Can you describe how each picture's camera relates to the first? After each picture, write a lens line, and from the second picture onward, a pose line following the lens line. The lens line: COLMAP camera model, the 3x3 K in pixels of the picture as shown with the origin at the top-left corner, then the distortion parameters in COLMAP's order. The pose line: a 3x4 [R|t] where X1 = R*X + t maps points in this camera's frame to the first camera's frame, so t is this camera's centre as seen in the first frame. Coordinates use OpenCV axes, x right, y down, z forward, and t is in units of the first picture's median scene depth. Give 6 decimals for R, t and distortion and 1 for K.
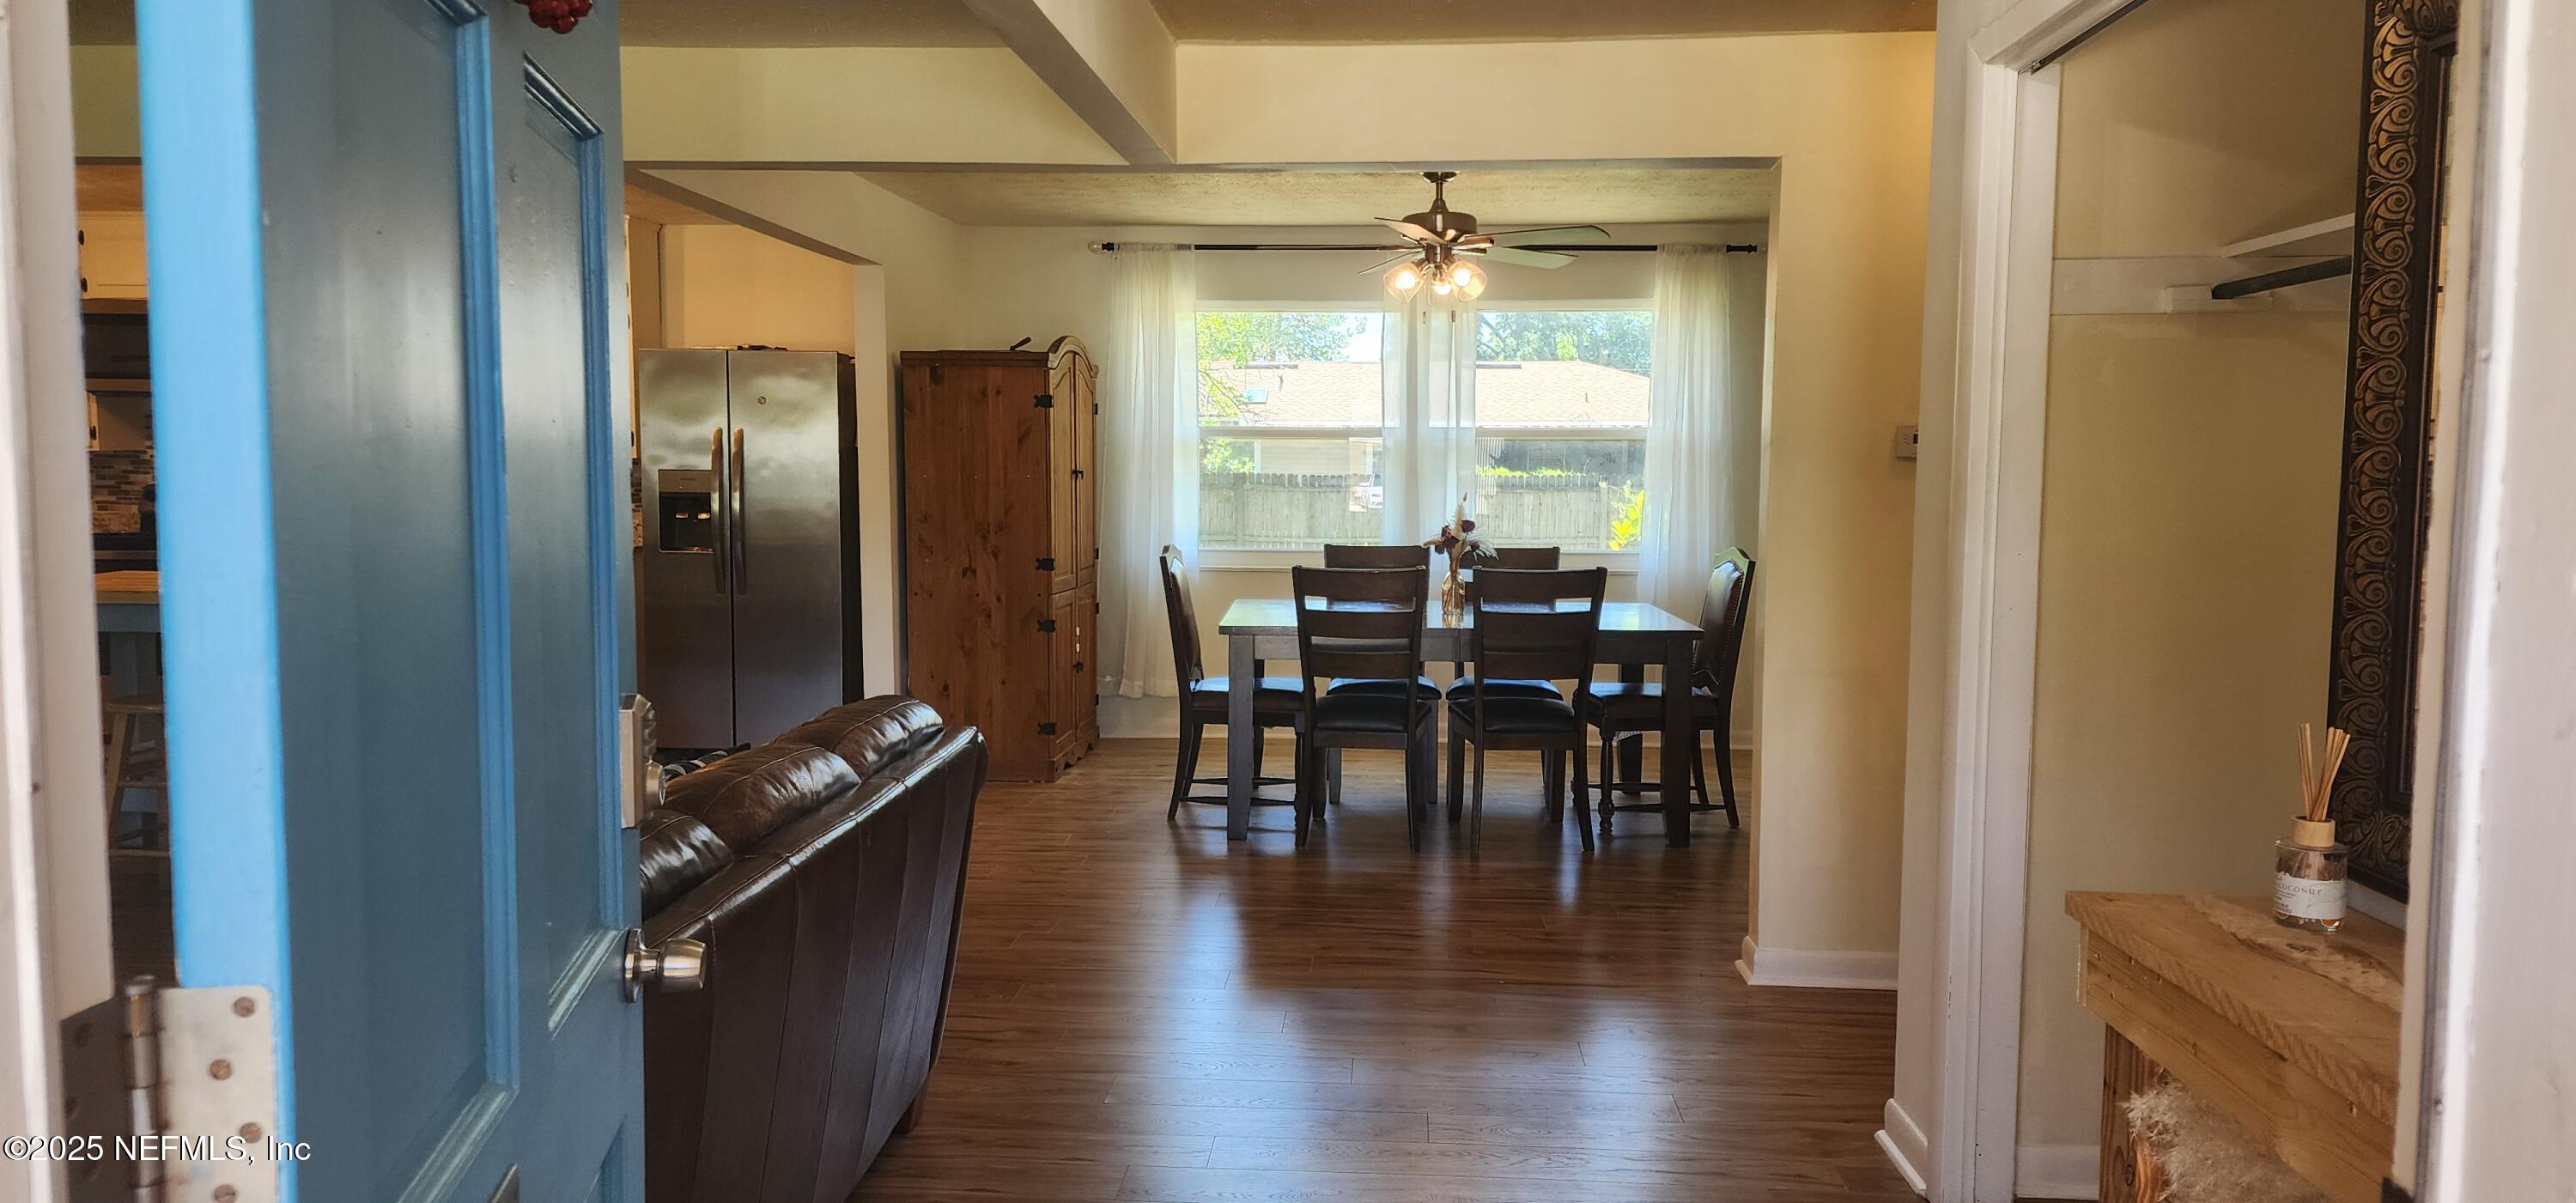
lens RADIAL K [[1707.3, 0, 1290.7], [0, 1707.3, 614.6], [0, 0, 1]] dist [0.084002, -0.082535]
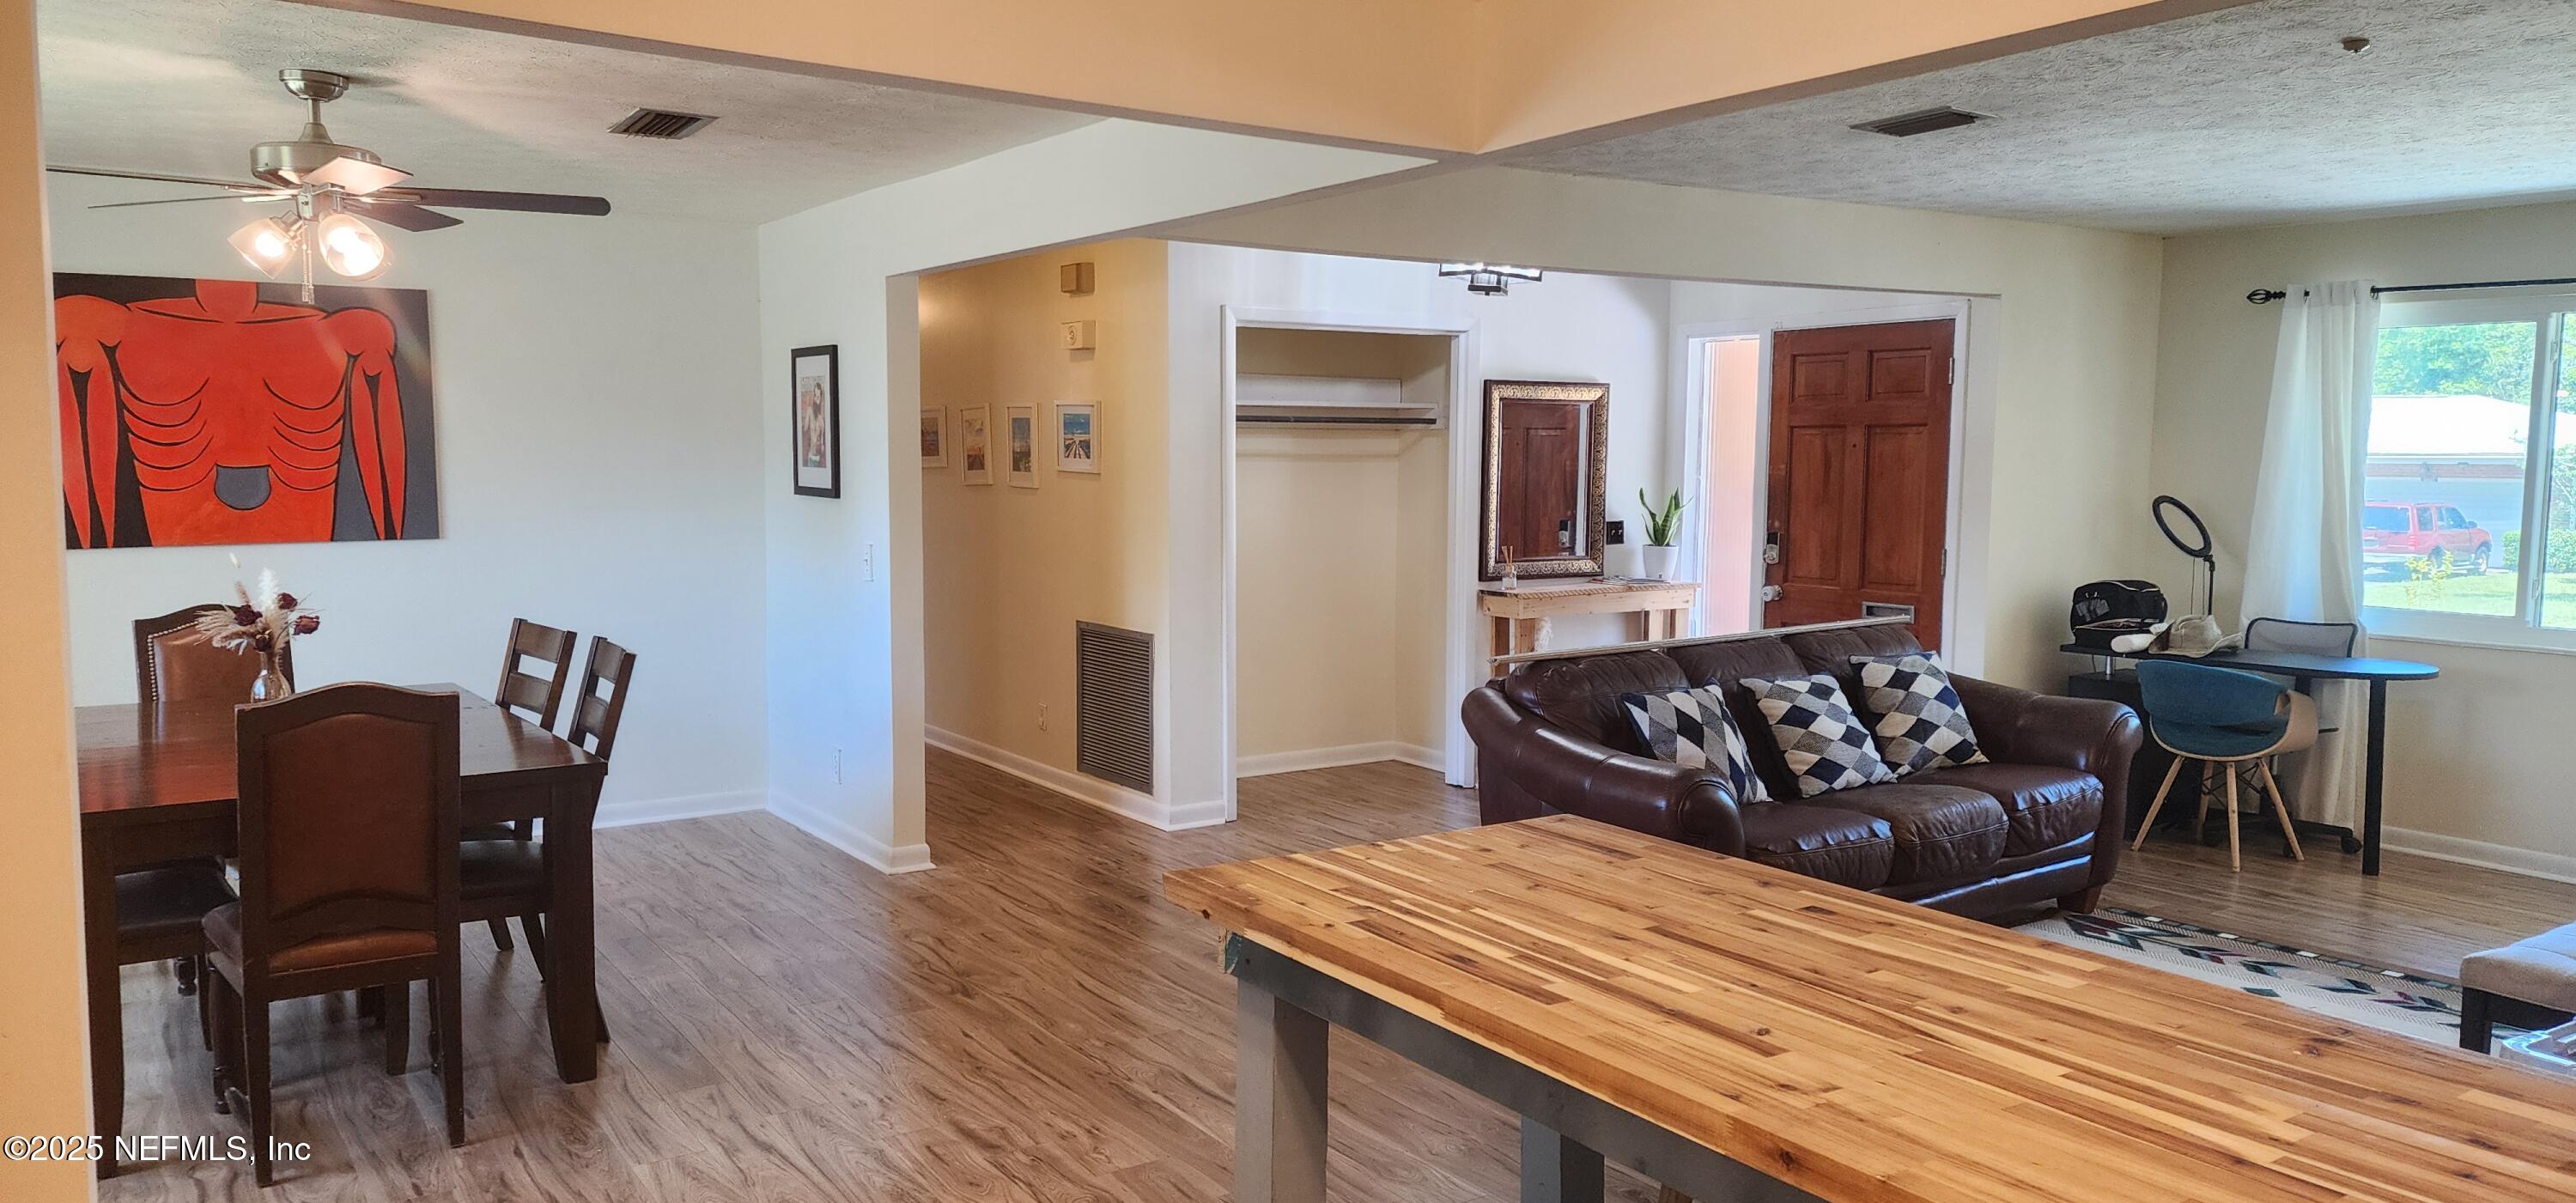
lens RADIAL K [[1707.3, 0, 1286.2], [0, 1707.3, 595.2], [0, 0, 1]] dist [0.084002, -0.082535]
pose [[-0.616452, -0.078479, 0.783472, -0.625005], [0.059856, 0.987471, 0.146009, -0.120501], [-0.785114, 0.136903, -0.604031, 1.012334]]
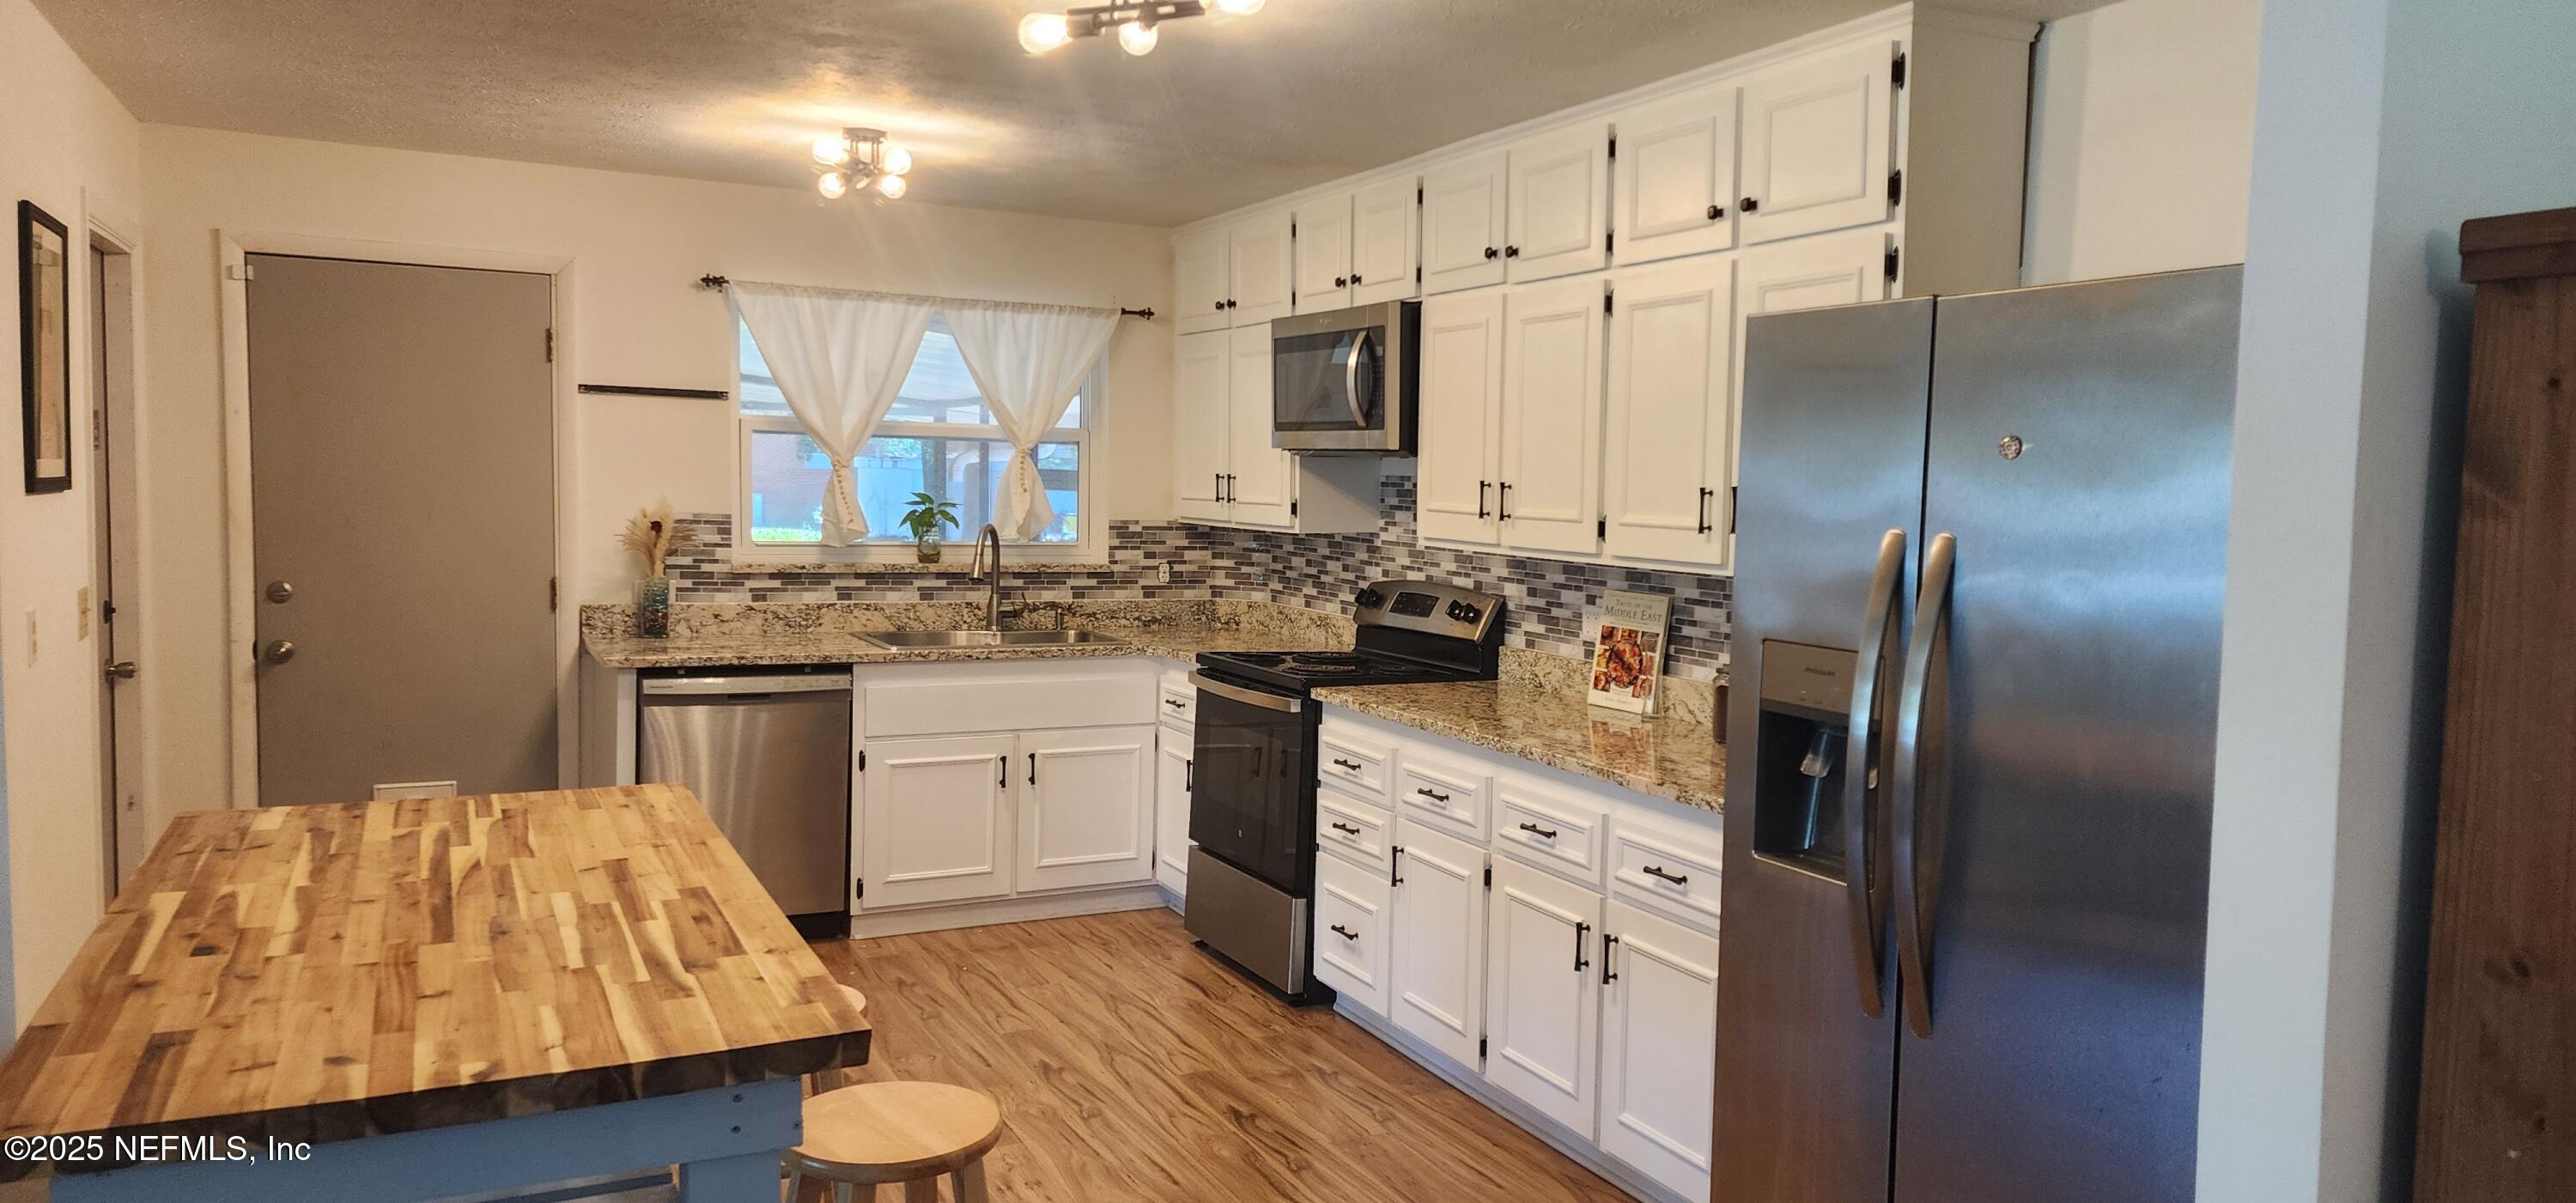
lens RADIAL K [[1707.3, 0, 1297.6], [0, 1707.3, 604.5], [0, 0, 1]] dist [0.084002, -0.082535]
pose [[0.509979, 0.068138, -0.857484, -0.104709], [-0.098890, 0.994892, 0.020243, -0.092162], [0.854484, 0.074473, 0.514112, 0.753897]]
